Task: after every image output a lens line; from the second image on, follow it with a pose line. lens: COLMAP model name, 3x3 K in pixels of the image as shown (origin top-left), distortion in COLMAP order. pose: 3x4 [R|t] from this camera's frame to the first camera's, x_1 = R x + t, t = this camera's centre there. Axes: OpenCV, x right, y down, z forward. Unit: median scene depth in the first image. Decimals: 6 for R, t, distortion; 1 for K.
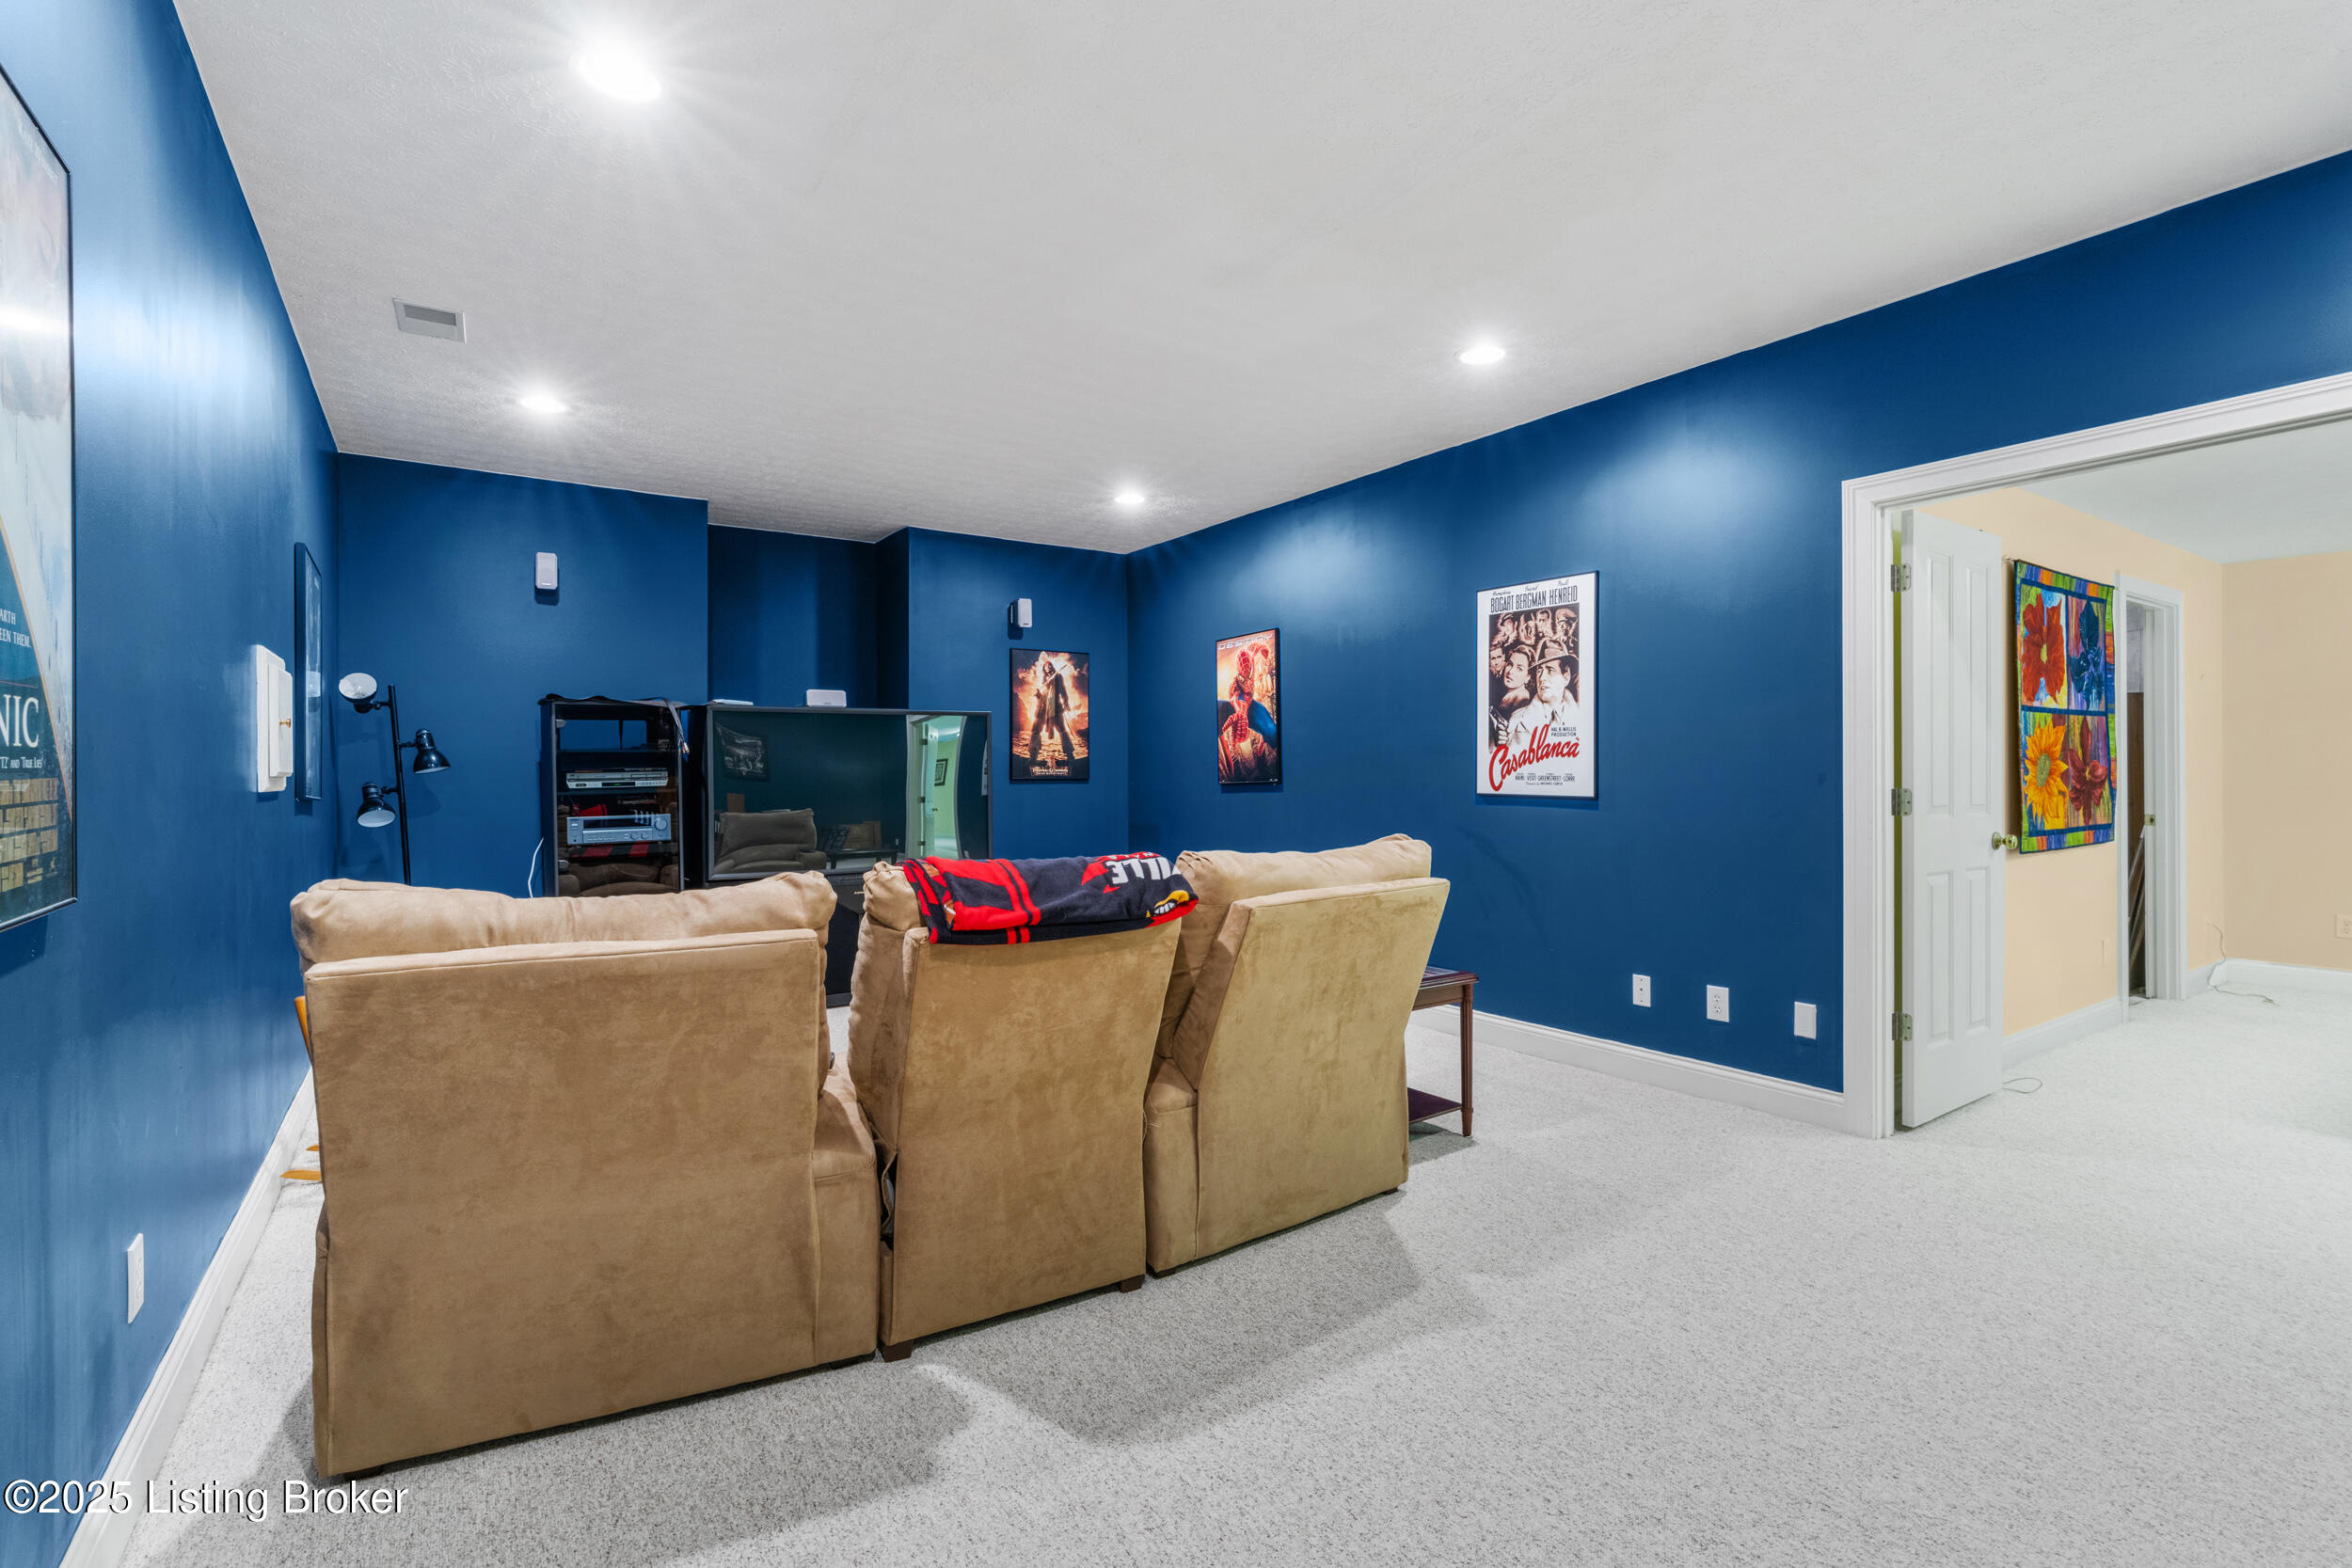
lens RADIAL K [[1052.7, 0, 1171.1], [0, 1052.7, 774.9], [0, 0, 1]] dist [-0.001377, -0.000163]
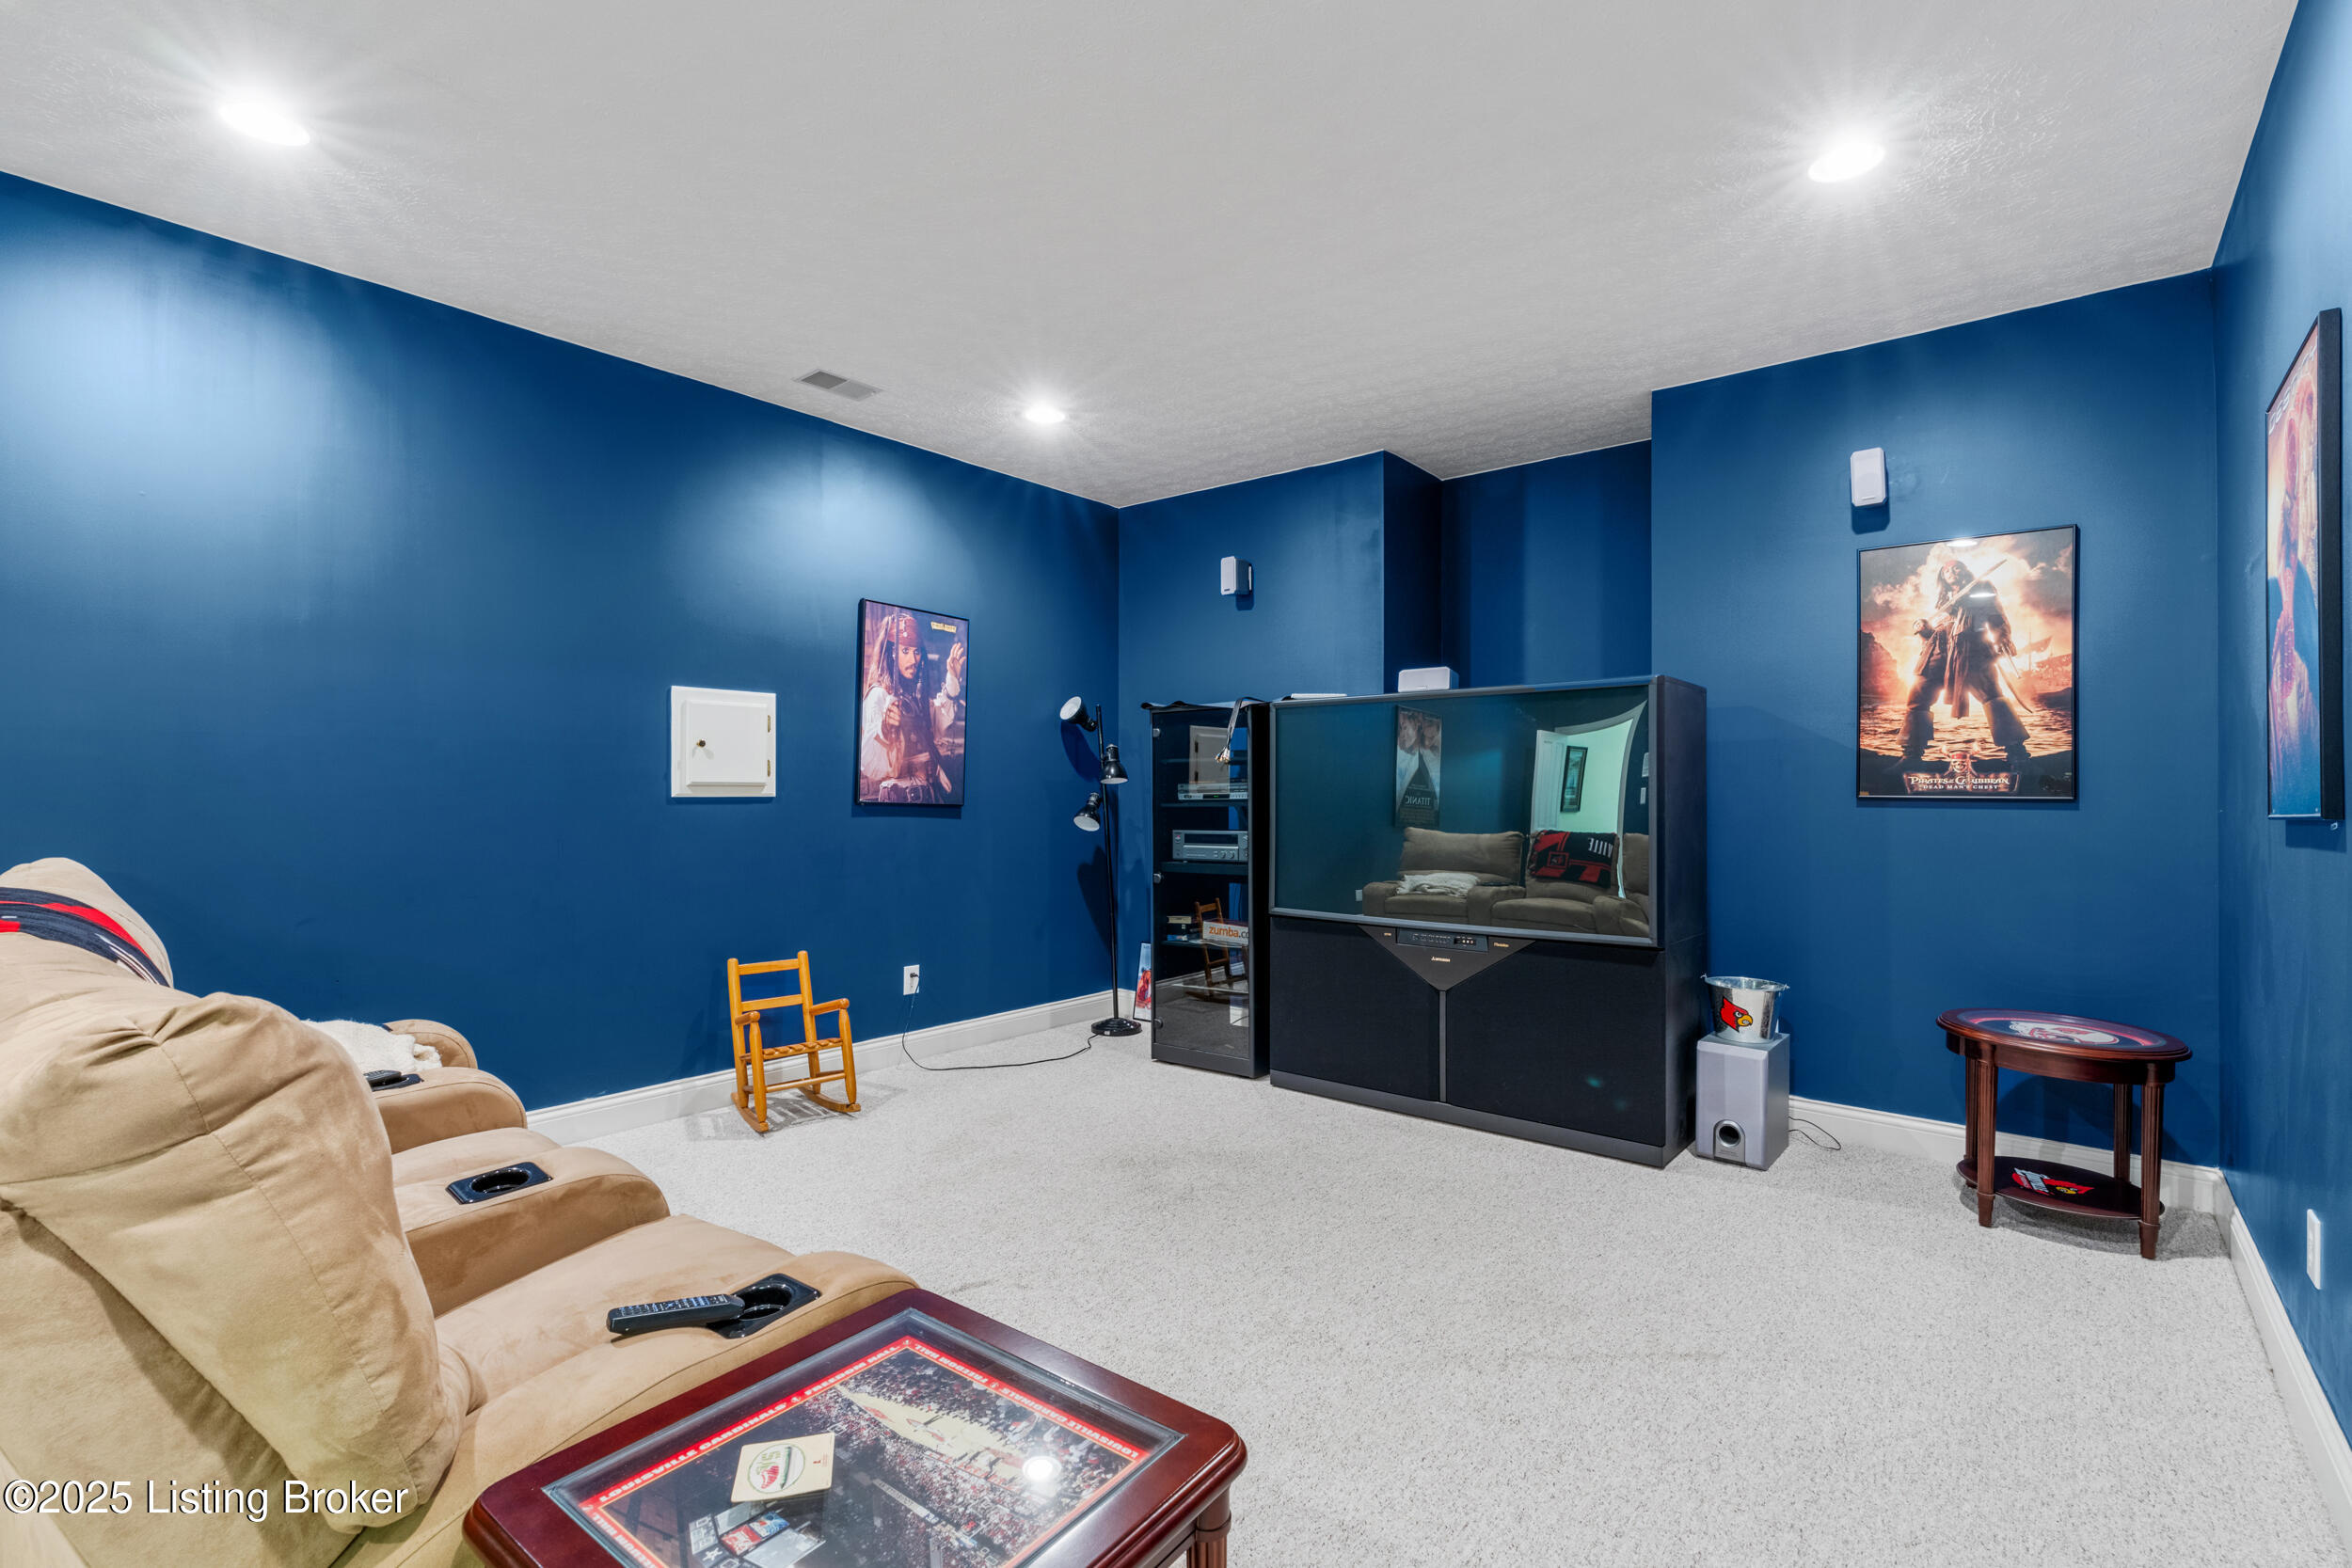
lens RADIAL K [[1052.7, 0, 1171.1], [0, 1052.7, 774.9], [0, 0, 1]] dist [-0.001377, -0.000163]
pose [[0.307919, -0.002674, -0.951409, 0.240292], [-0.001911, 0.999992, -0.003428, -0.004690], [0.951411, 0.002873, 0.307912, 0.498255]]
